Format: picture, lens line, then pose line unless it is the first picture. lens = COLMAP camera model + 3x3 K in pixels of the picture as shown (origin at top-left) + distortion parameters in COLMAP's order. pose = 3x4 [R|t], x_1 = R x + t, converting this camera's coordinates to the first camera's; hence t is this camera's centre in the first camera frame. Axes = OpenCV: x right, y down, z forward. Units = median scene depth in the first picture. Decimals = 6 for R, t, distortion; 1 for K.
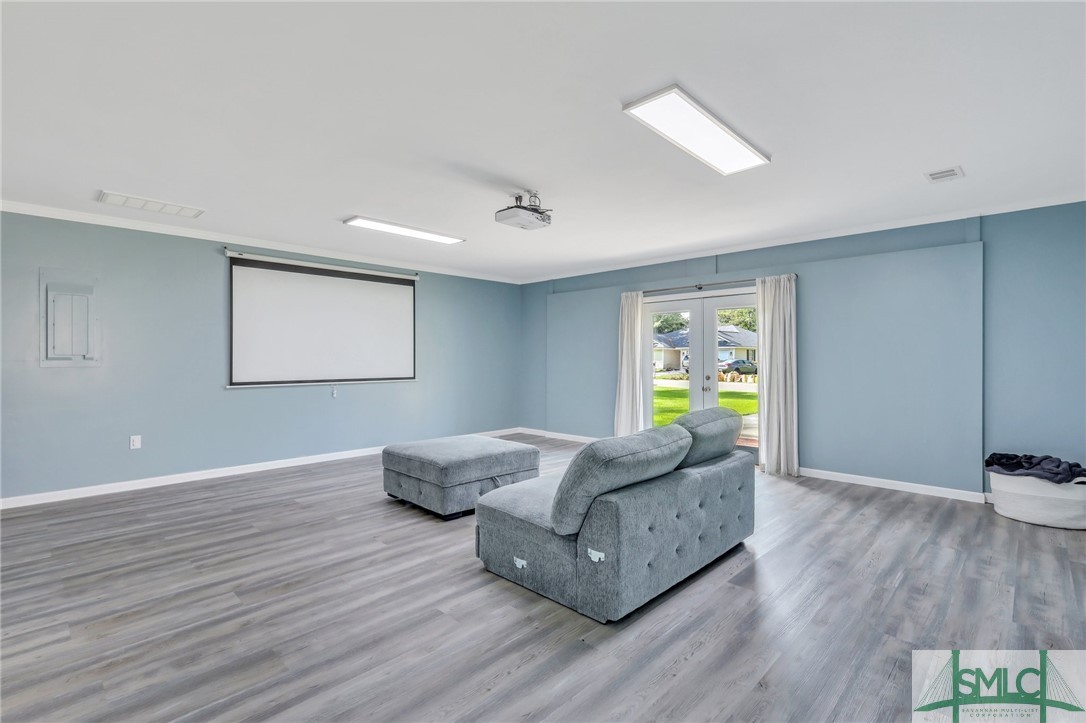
lens RADIAL K [[502.4, 0, 540.0], [0, 502.4, 360.5], [0, 0, 1]] dist [0.000597, 0.000230]
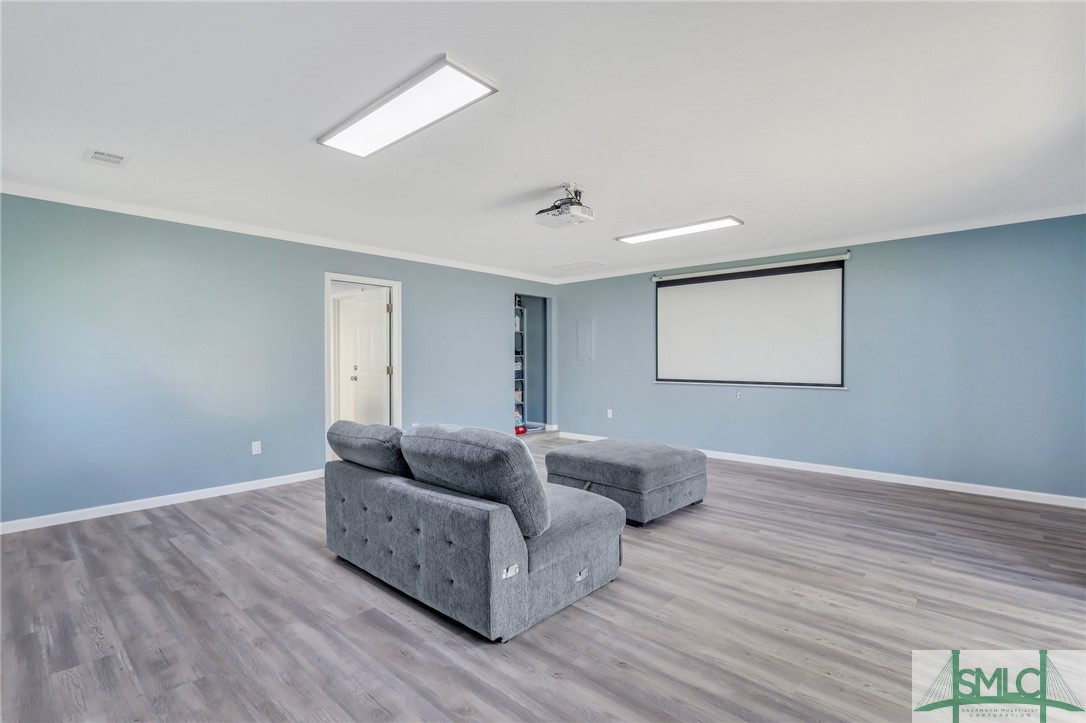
lens RADIAL K [[502.4, 0, 540.0], [0, 502.4, 360.5], [0, 0, 1]] dist [0.000597, 0.000230]
pose [[0.033827, 0.003355, -0.999422, 1.020617], [-0.004441, 0.999985, 0.003206, -0.008560], [0.999418, 0.004330, 0.033842, 1.003123]]
